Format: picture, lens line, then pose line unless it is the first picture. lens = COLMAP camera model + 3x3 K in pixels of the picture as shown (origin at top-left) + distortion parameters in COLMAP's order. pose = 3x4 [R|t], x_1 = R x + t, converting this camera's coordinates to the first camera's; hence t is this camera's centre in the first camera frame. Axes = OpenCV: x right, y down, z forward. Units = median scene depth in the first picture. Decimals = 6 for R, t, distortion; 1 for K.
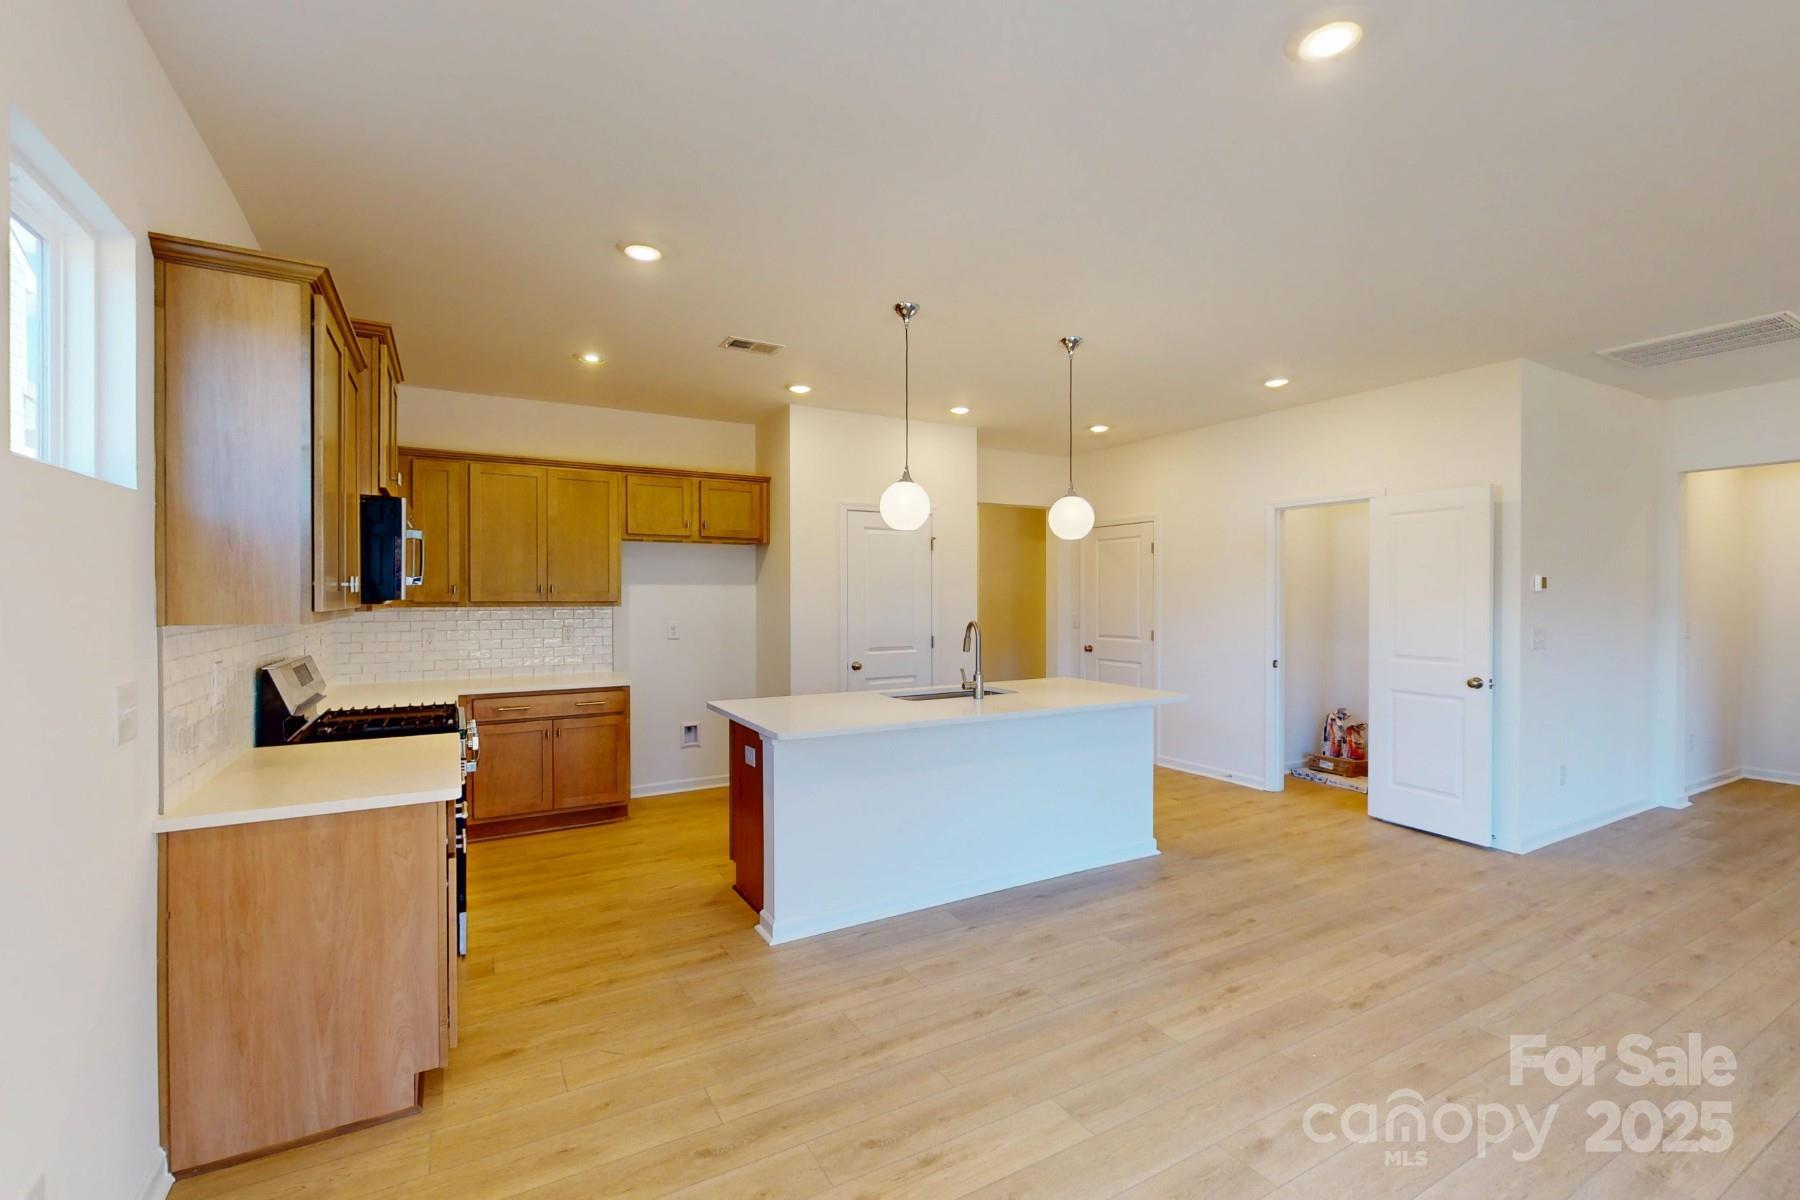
lens RADIAL K [[782.5, 0, 900.0], [0, 782.5, 600.0], [0, 0, 1]] dist [-0.000853, 0.000097]
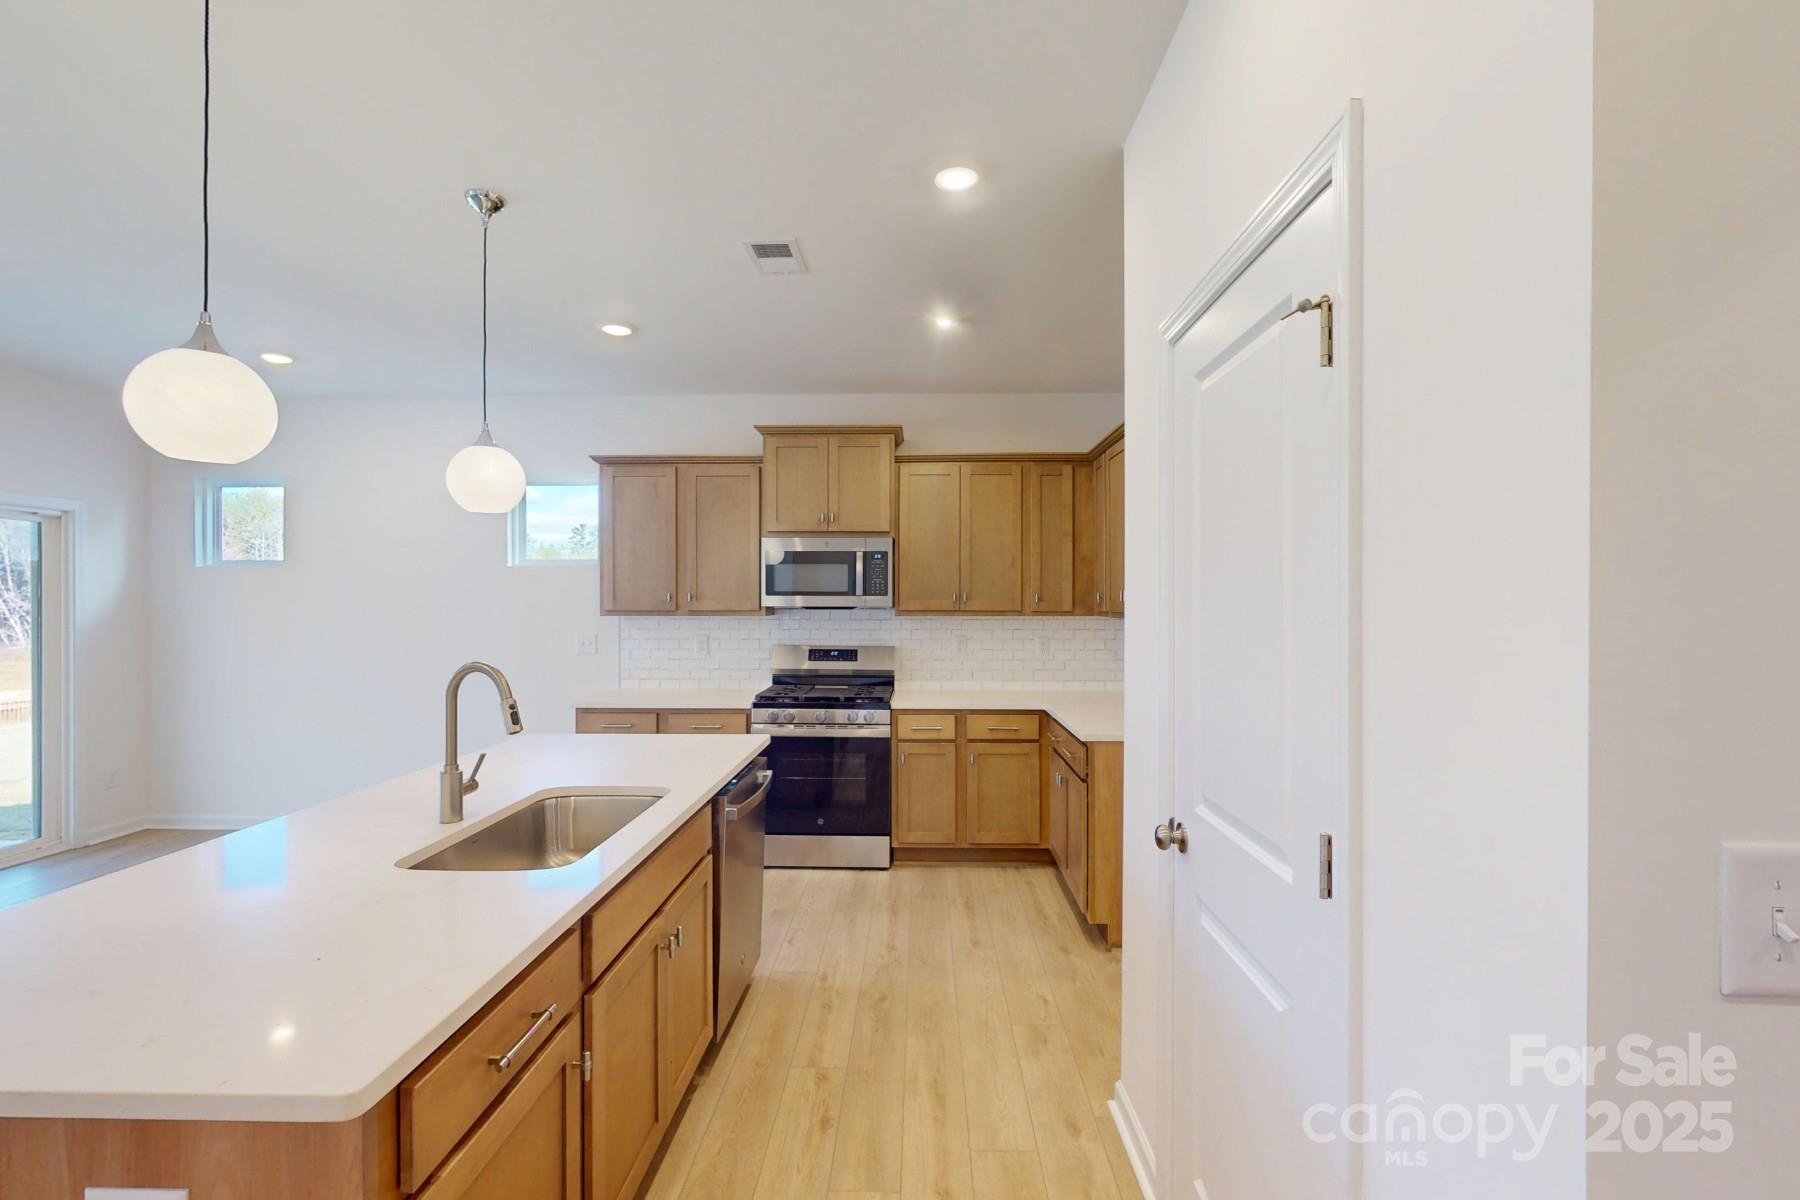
lens RADIAL K [[752.6, 0, 891.6], [0, 752.6, 609.9], [0, 0, 1]] dist [-0.001868, -0.000039]
pose [[-0.518460, 0.008855, -0.855056, 0.273650], [-0.004653, 0.999902, 0.013176, -0.007794], [0.855089, 0.010810, -0.518369, 1.176931]]
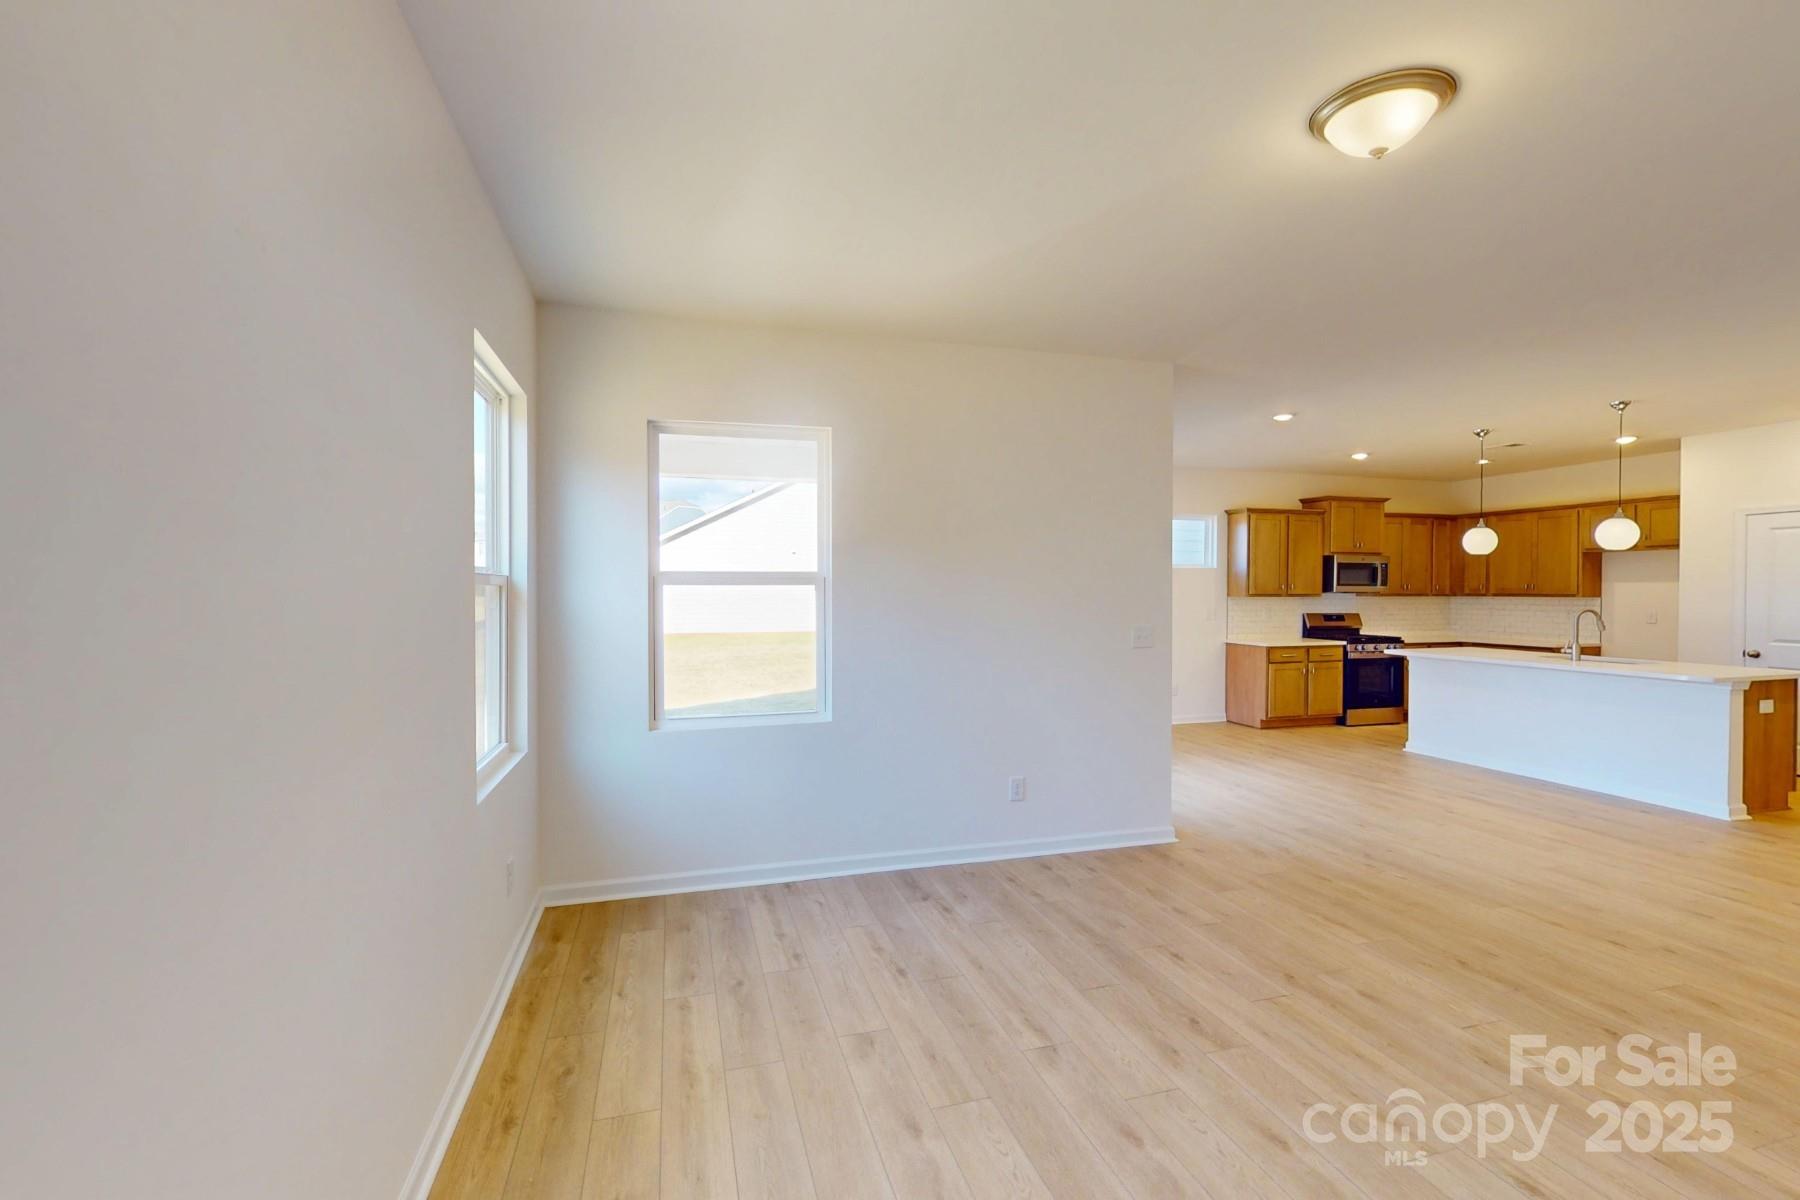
lens RADIAL K [[782.5, 0, 900.0], [0, 782.5, 600.0], [0, 0, 1]] dist [-0.000853, 0.000097]
pose [[-0.229369, 0.014349, -0.973234, 1.465179], [-0.005506, 0.999856, 0.016039, -0.004289], [0.973324, 0.009037, -0.229257, 0.080009]]
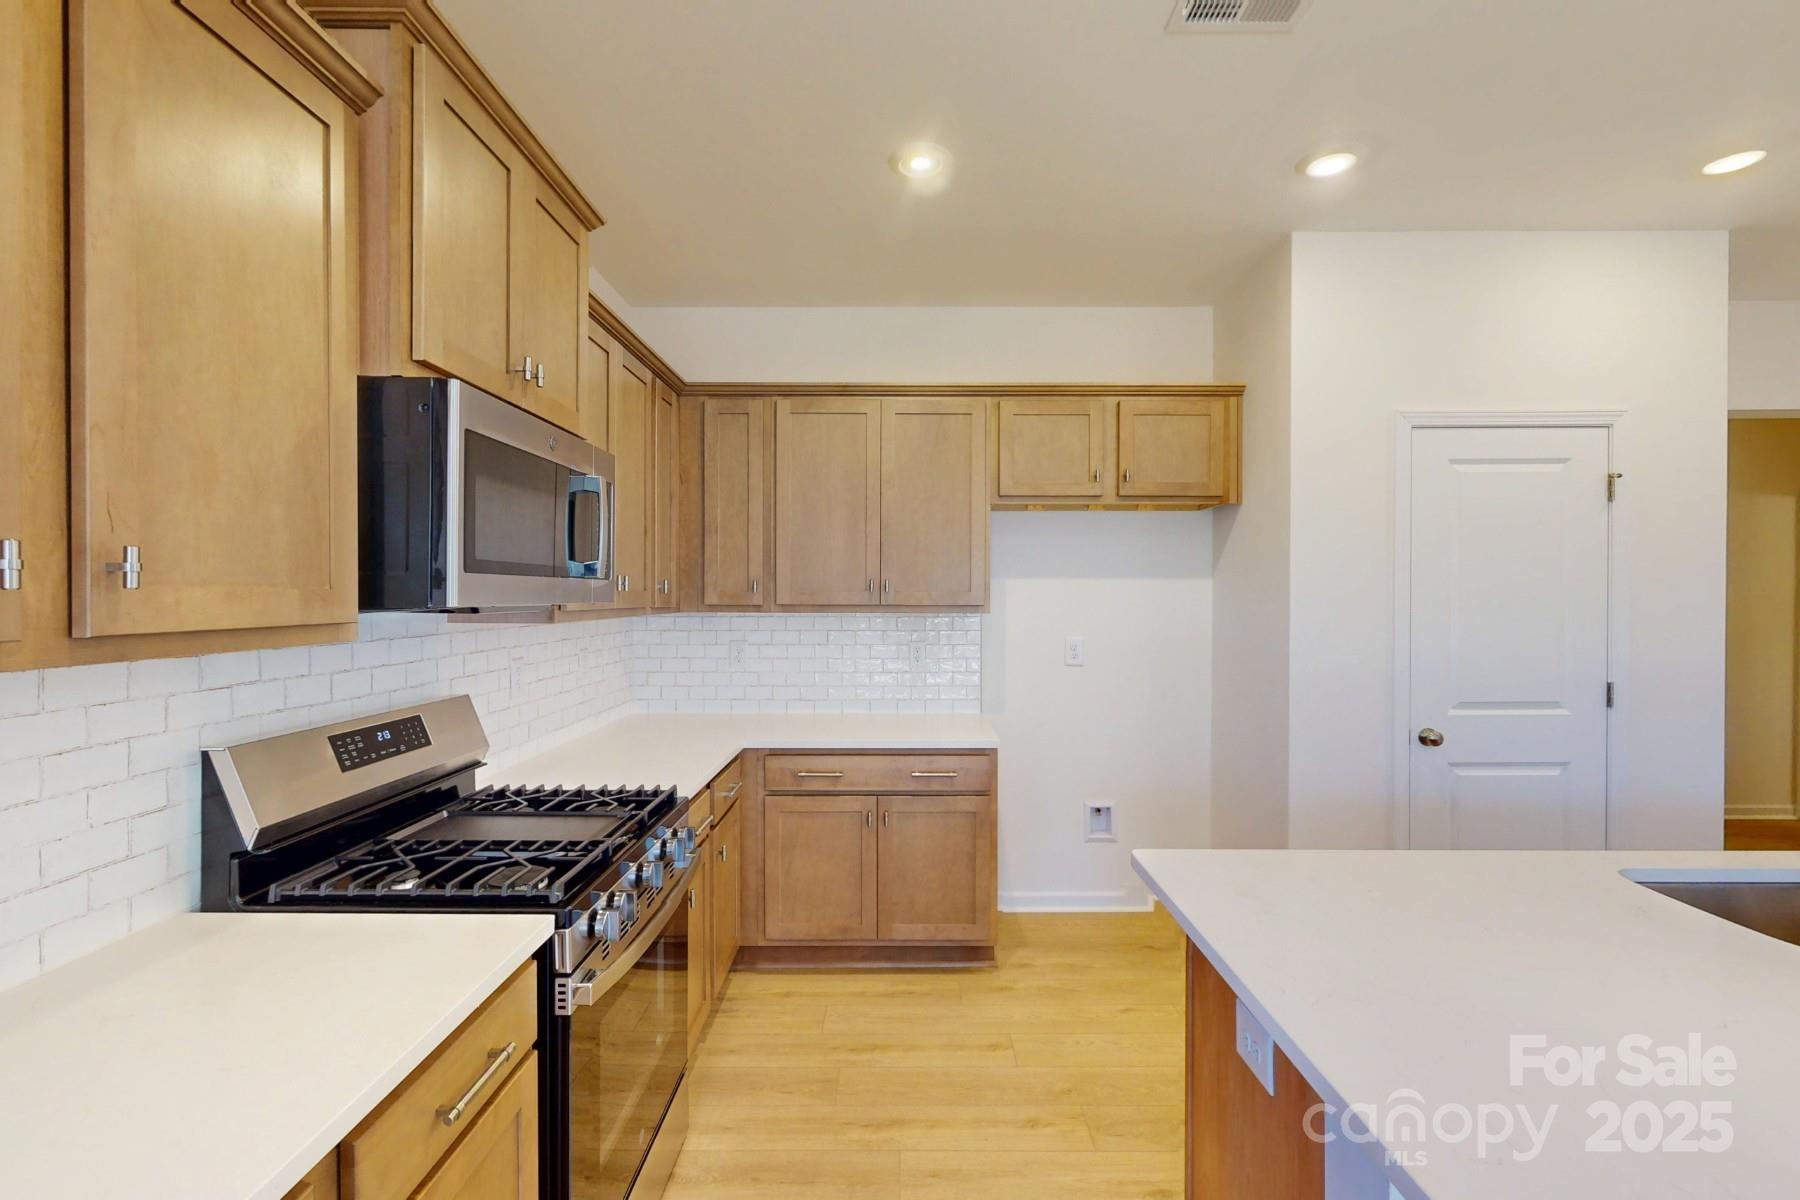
lens RADIAL K [[774.7, 0, 890.5], [0, 774.7, 601.6], [0, 0, 1]] dist [-0.015984, 0.000126]
pose [[0.861941, 0.006104, -0.506971, -0.117948], [-0.004169, 0.999979, 0.004952, -0.004035], [0.506991, -0.002155, 0.861949, 0.451115]]
